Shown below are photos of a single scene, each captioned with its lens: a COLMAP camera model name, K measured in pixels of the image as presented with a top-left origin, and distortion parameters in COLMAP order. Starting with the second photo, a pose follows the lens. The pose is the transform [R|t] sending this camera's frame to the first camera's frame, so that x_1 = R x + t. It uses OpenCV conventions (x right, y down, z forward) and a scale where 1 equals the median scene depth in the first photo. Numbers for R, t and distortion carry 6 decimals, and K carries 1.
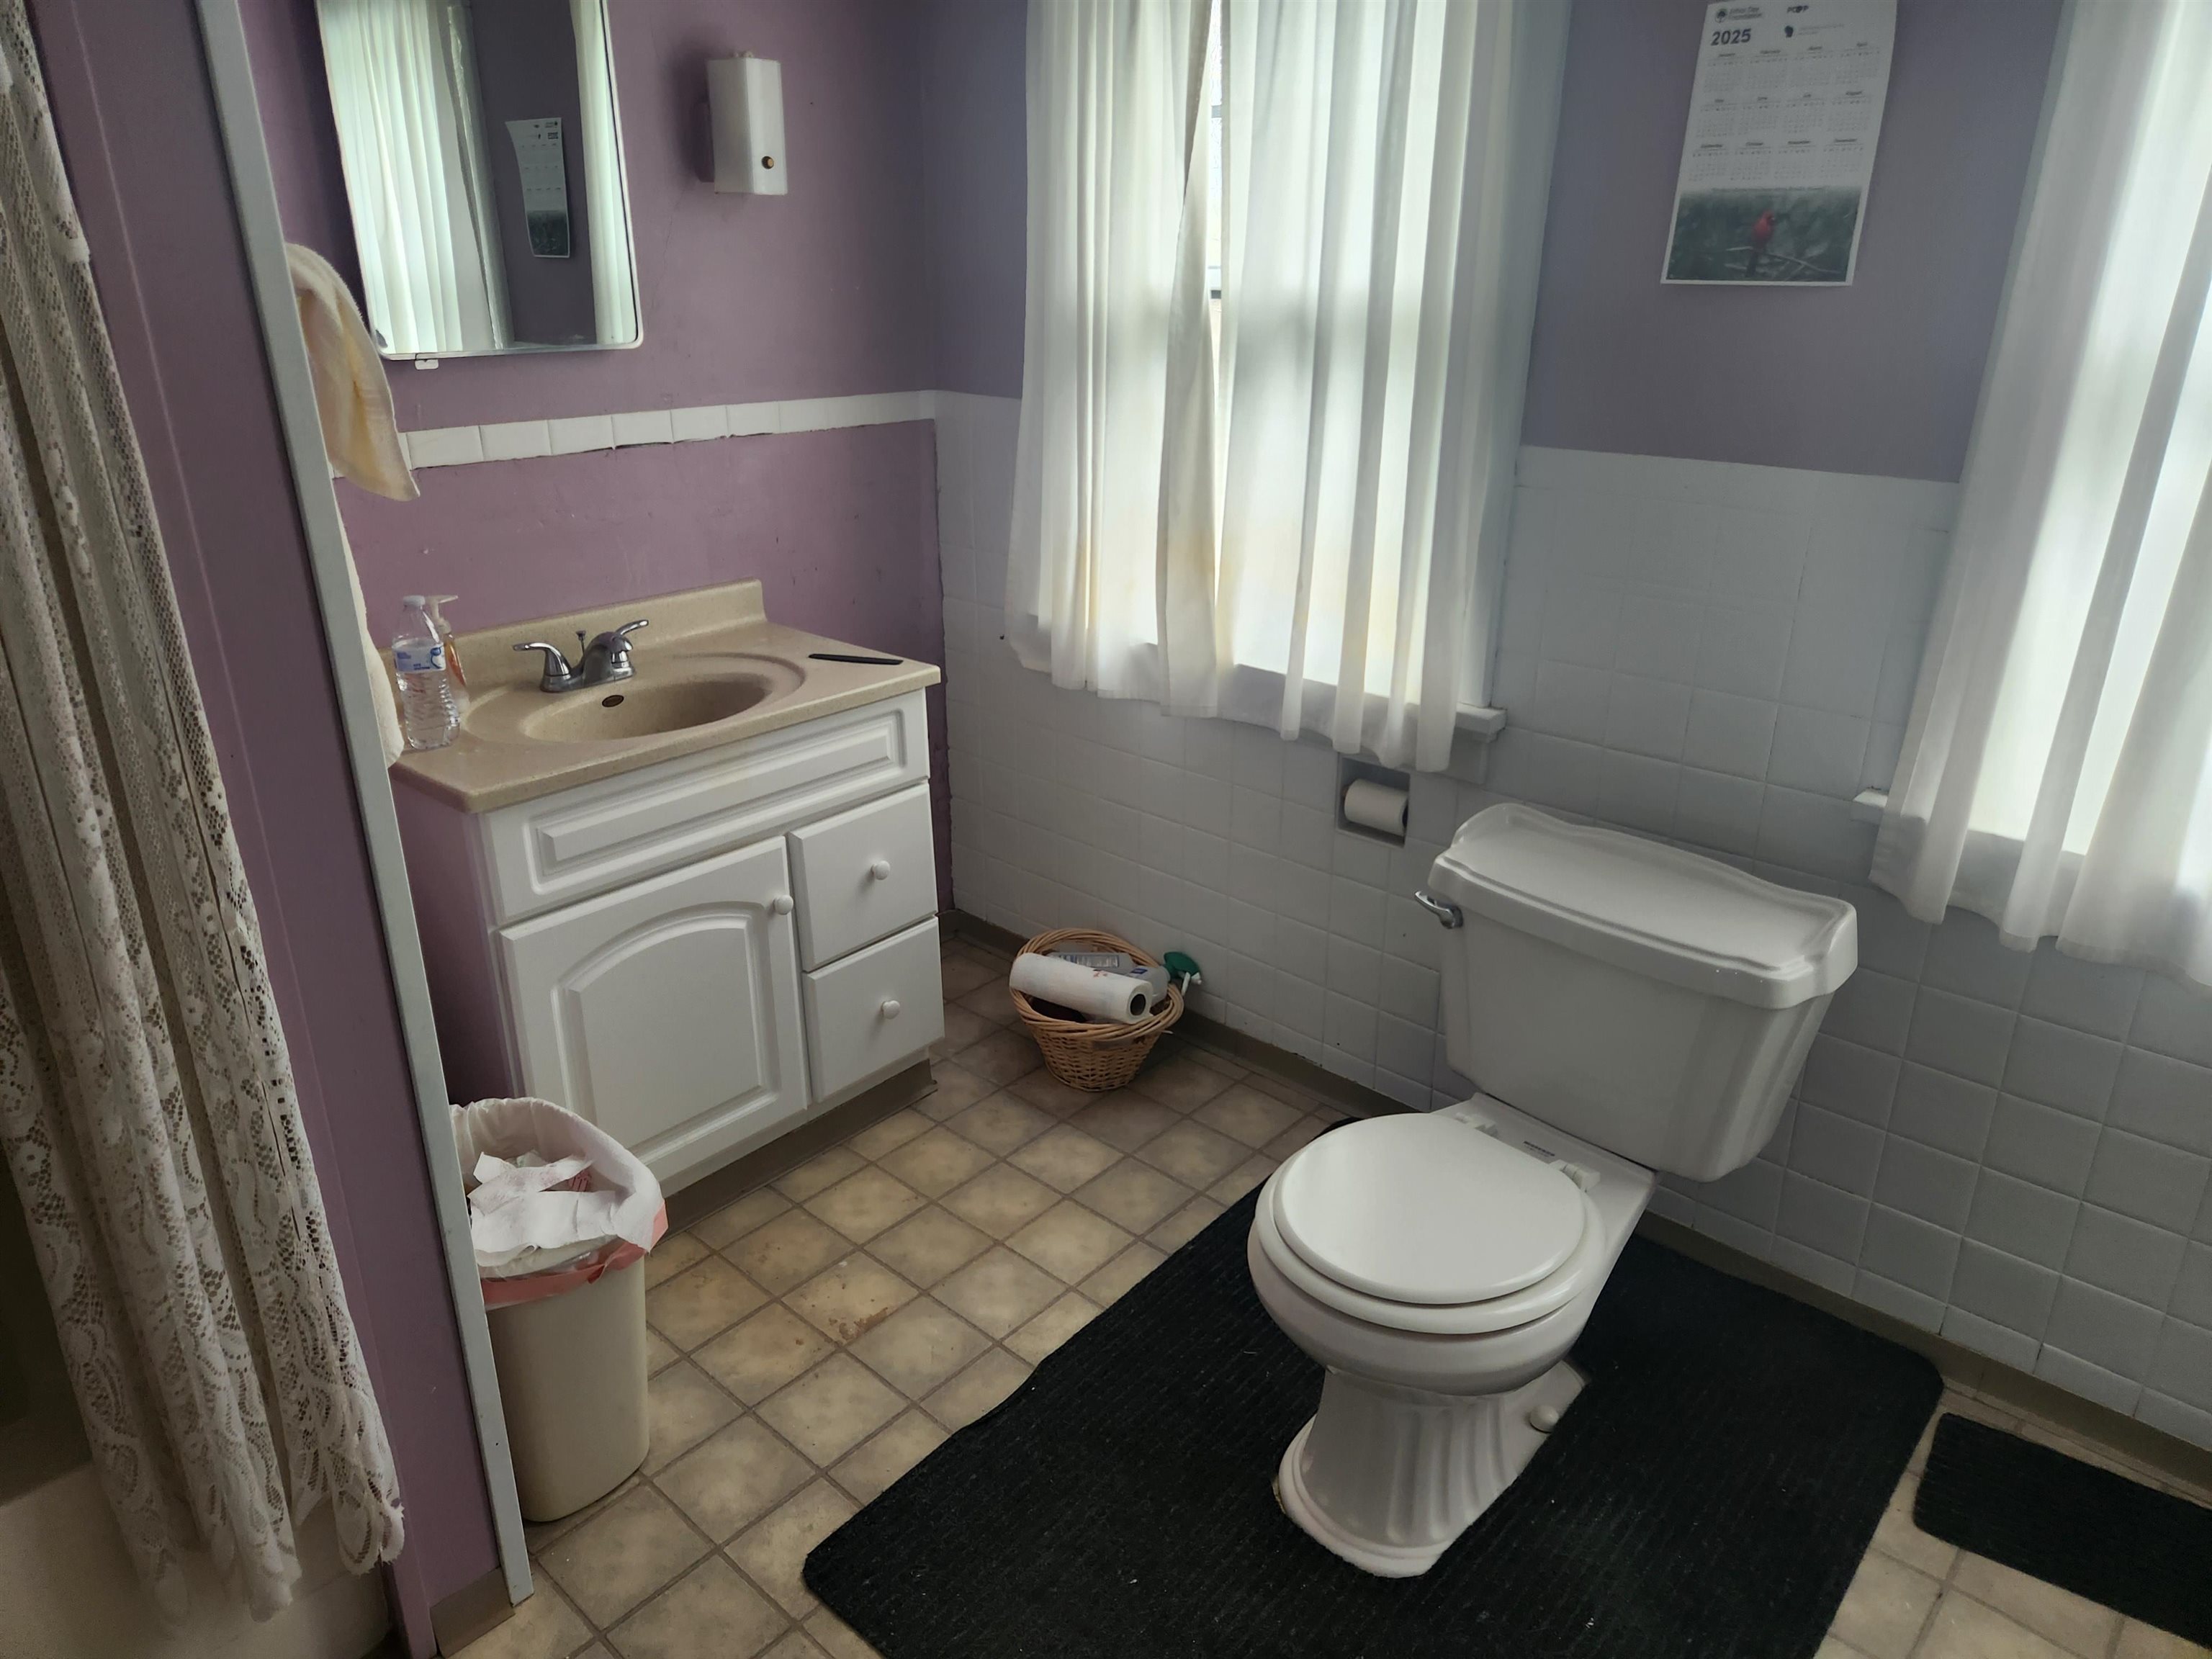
lens RADIAL K [[1487.1, 0, 1092.0], [0, 1487.1, 825.2], [0, 0, 1]] dist [0.081874, -0.060556]
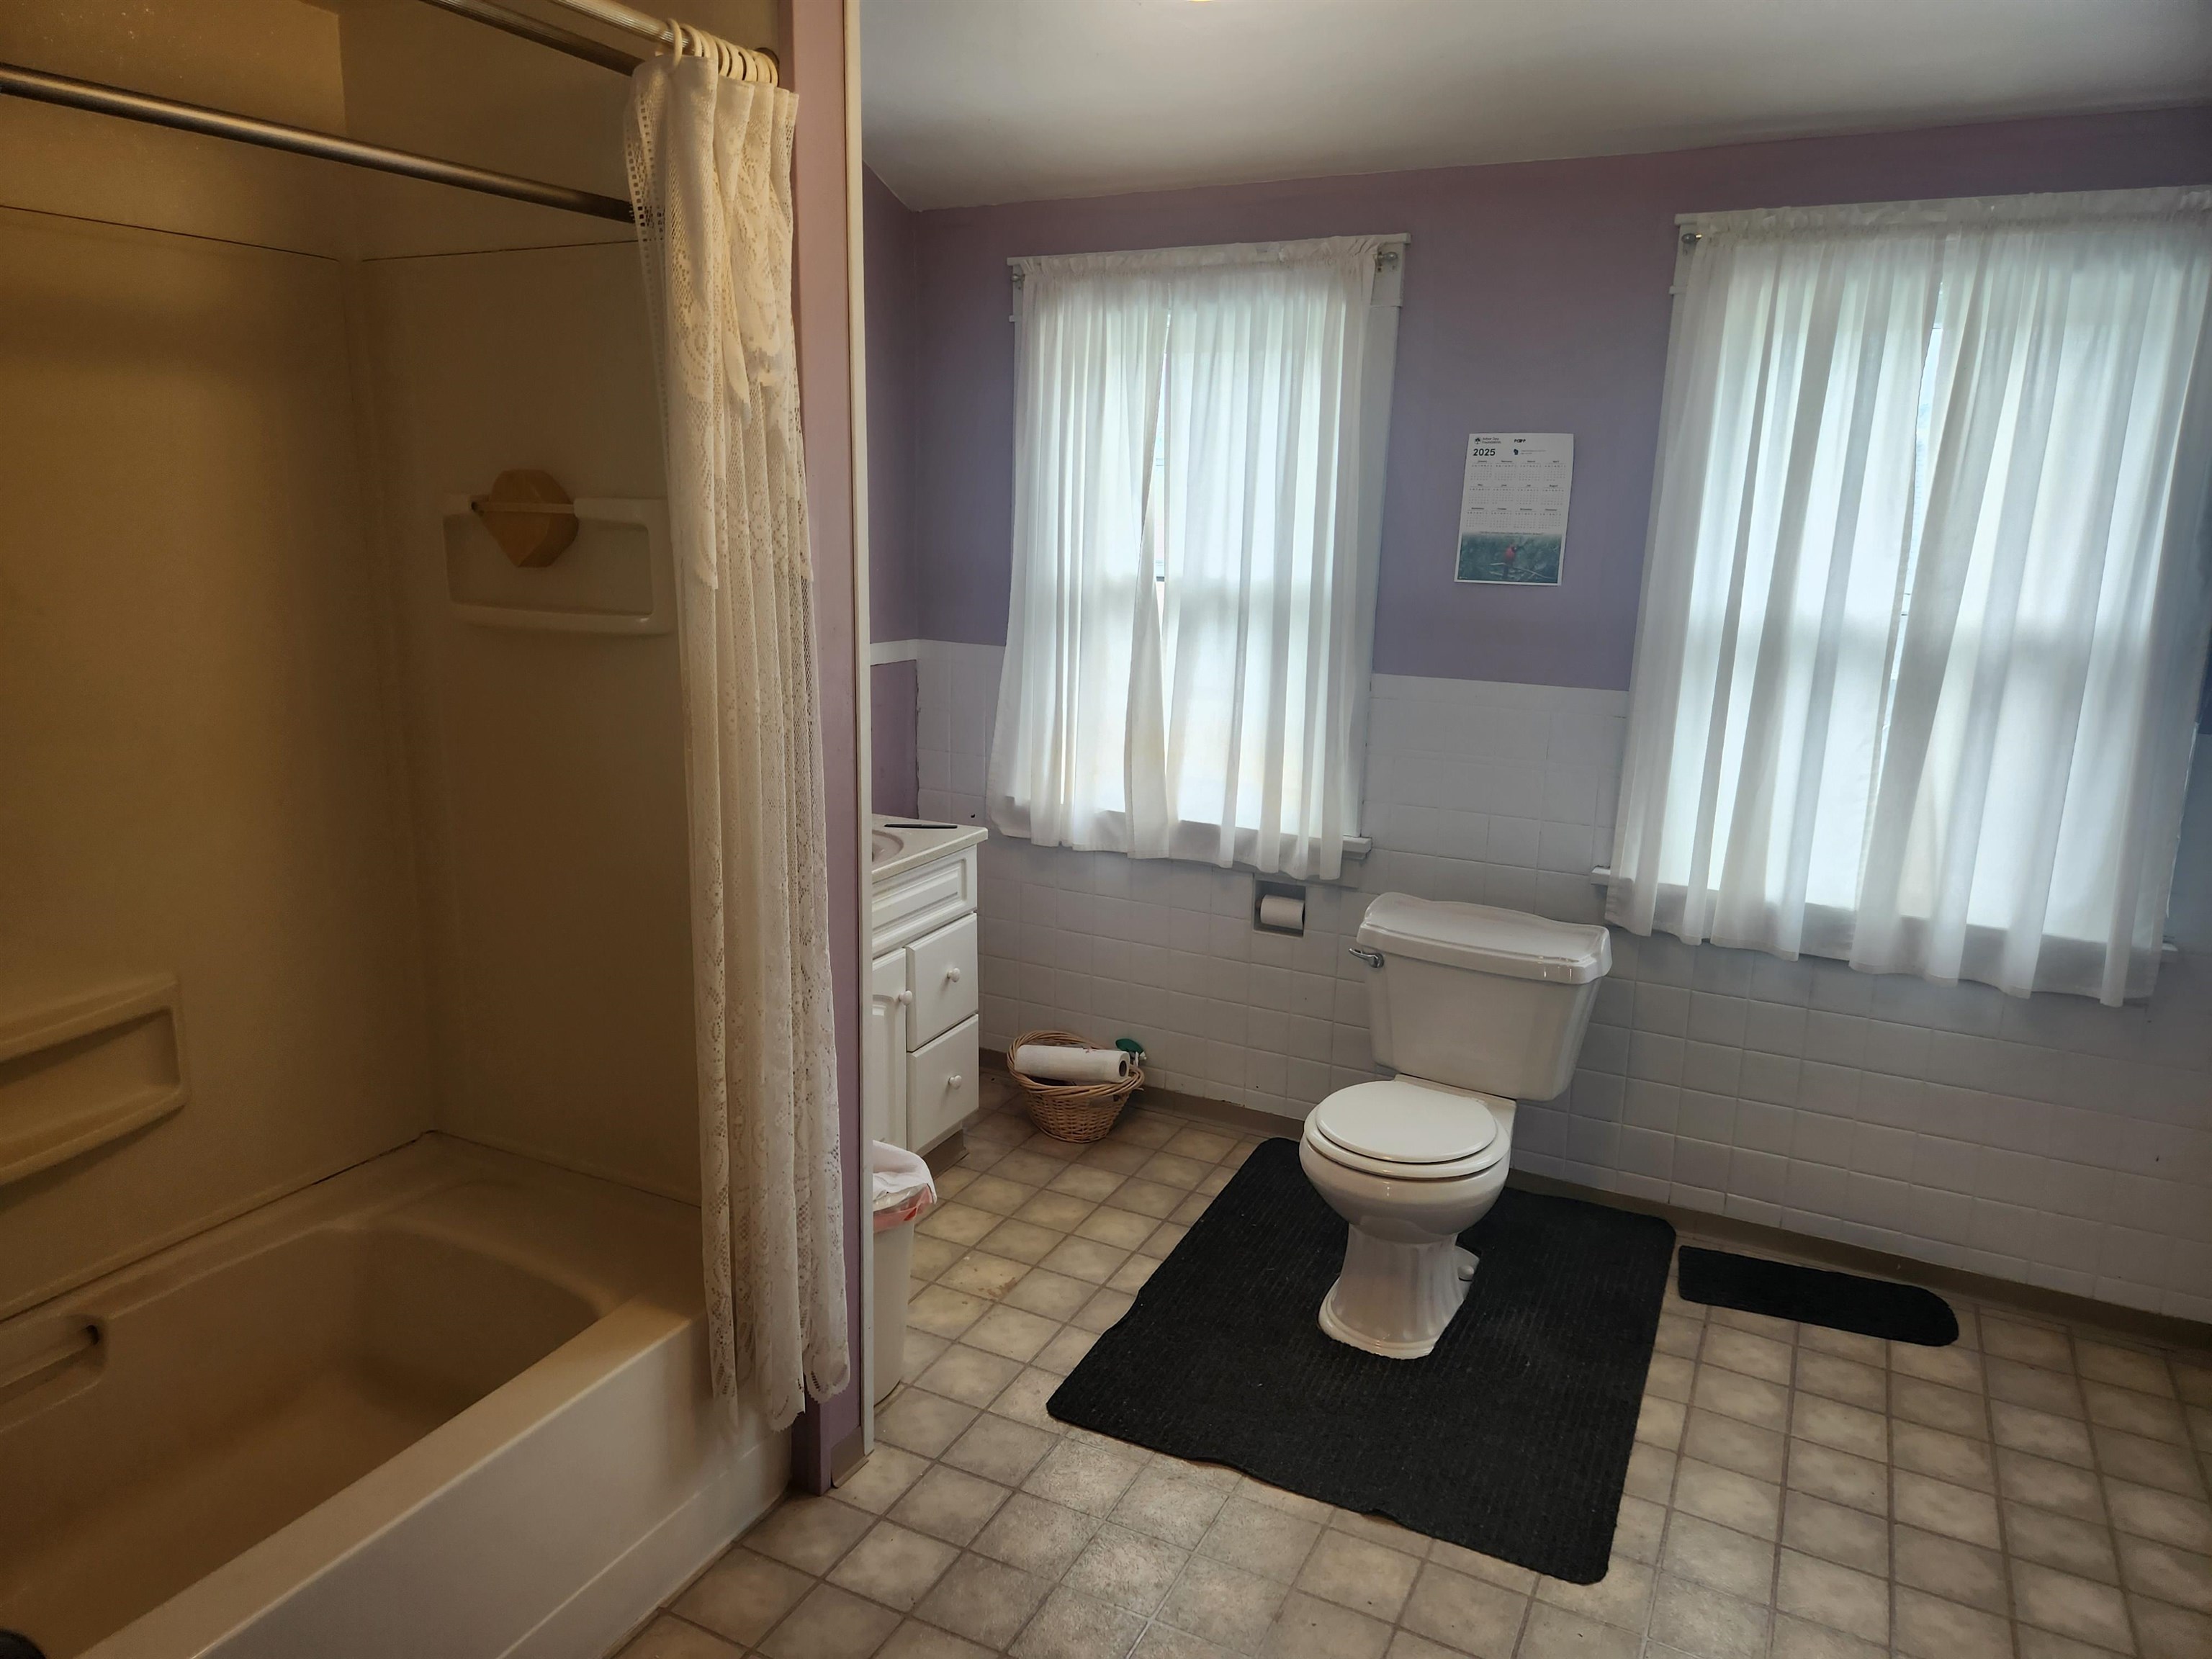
lens RADIAL K [[1487.1, 0, 1104.9], [0, 1487.1, 830.6], [0, 0, 1]] dist [0.081874, -0.060556]
pose [[0.961778, -0.036024, 0.271452, -0.416916], [0.077173, 0.986785, -0.142476, 0.116374], [-0.262732, 0.157979, 0.951848, -0.410260]]
